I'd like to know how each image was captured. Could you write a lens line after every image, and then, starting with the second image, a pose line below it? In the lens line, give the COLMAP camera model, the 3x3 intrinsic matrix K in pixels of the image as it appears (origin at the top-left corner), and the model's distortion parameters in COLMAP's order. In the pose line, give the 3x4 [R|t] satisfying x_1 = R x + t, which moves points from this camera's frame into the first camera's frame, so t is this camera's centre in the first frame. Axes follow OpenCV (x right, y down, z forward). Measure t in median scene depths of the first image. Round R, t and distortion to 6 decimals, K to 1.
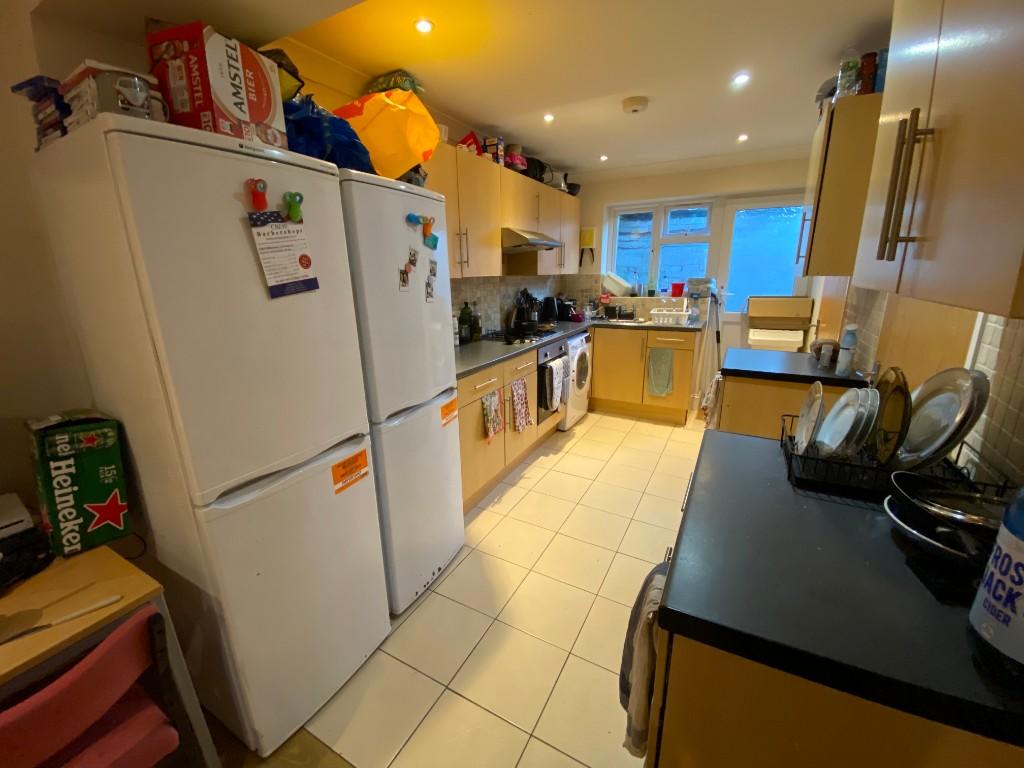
lens RADIAL K [[413.6, 0, 517.0], [0, 413.6, 381.6], [0, 0, 1]] dist [0.000231, -0.000296]
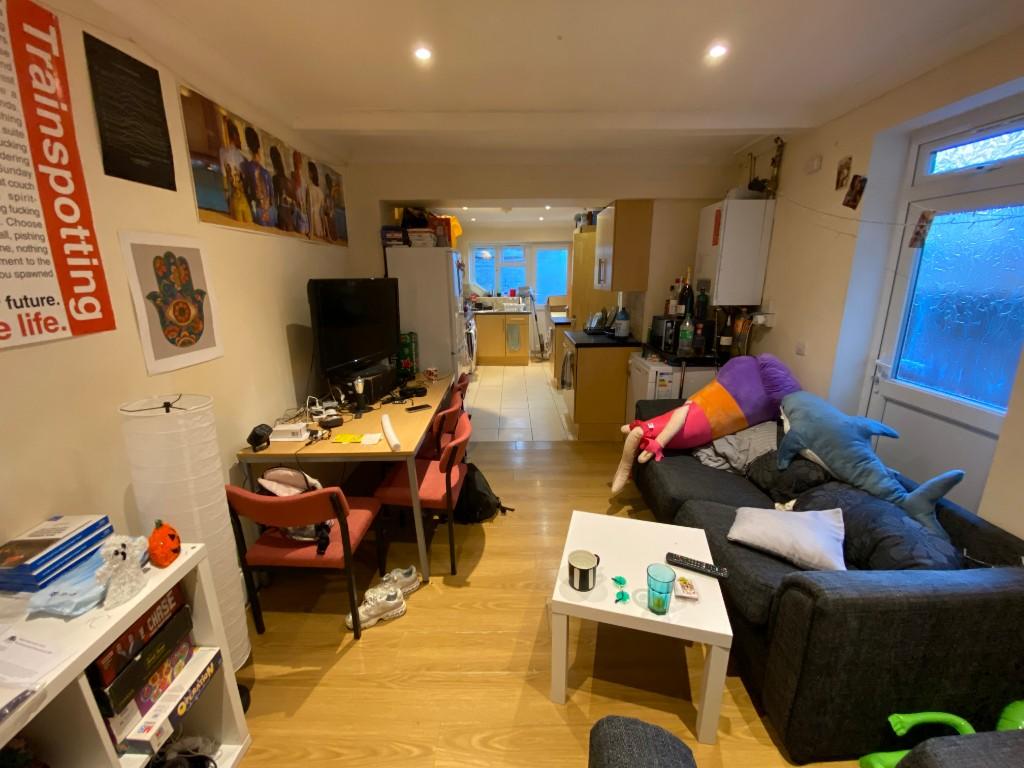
lens RADIAL K [[413.6, 0, 510.6], [0, 413.6, 383.8], [0, 0, 1]] dist [0.000231, -0.000296]
pose [[0.883043, -0.108197, 0.456649, -0.557435], [0.113327, 0.993425, 0.016233, 0.159950], [-0.455403, 0.037416, 0.889499, -0.656743]]
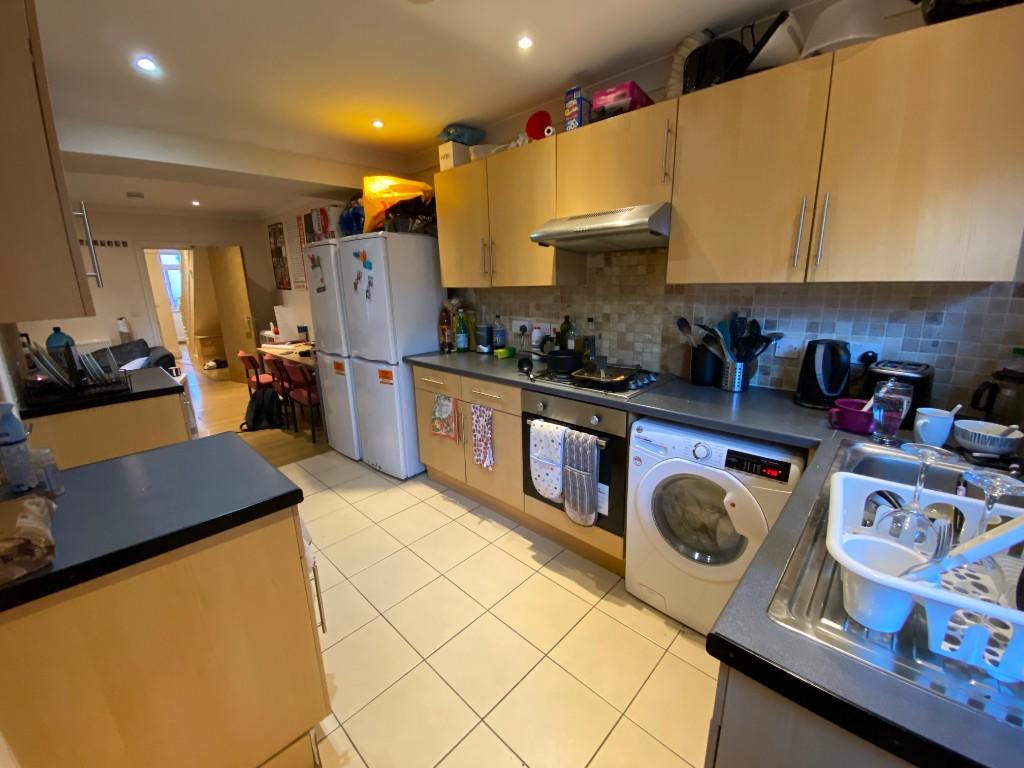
lens RADIAL K [[413.6, 0, 516.1], [0, 413.6, 374.1], [0, 0, 1]] dist [0.000231, -0.000296]
pose [[-0.266482, 0.235741, -0.934566, 0.687200], [-0.221756, 0.928619, 0.297473, -0.301688], [0.937983, 0.286517, -0.195183, 1.083485]]
